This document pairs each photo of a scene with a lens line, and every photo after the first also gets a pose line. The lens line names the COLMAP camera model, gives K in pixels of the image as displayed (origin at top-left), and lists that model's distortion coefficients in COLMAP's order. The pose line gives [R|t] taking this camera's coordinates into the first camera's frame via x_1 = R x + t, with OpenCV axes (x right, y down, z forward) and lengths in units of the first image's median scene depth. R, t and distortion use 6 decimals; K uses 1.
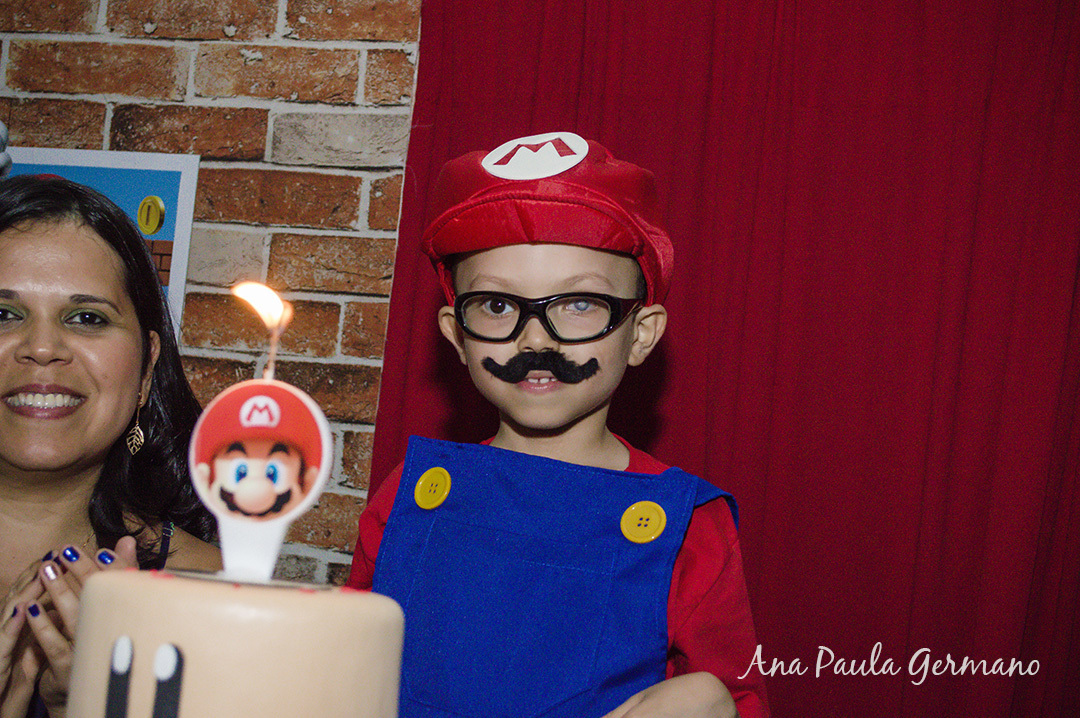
lens RADIAL K [[1878.3, 0, 500.9], [0, 1878.3, 332.5], [0, 0, 1]] dist [0.070130, 0.000000]
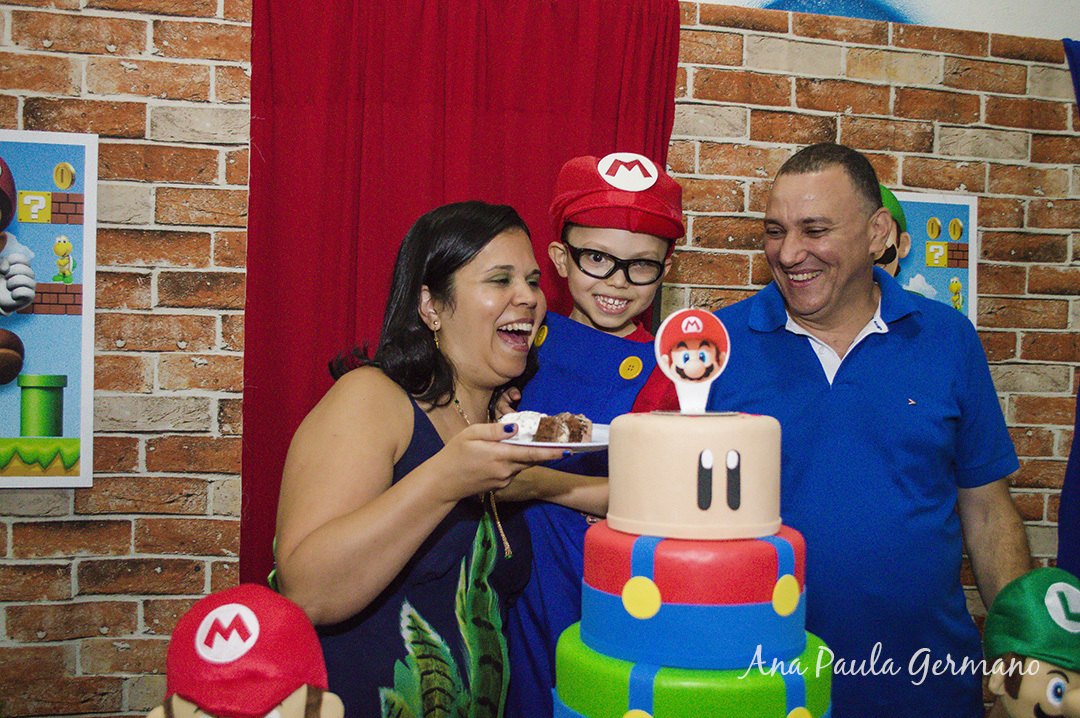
lens RADIAL K [[1158.2, 0, 541.1], [0, 1158.2, 355.9], [0, 0, 1]] dist [-0.038350, 0.000000]
pose [[0.843950, -0.091066, 0.528635, -0.366922], [0.022733, 0.990671, 0.134366, -0.036217], [-0.535939, -0.101381, 0.838147, 0.046261]]
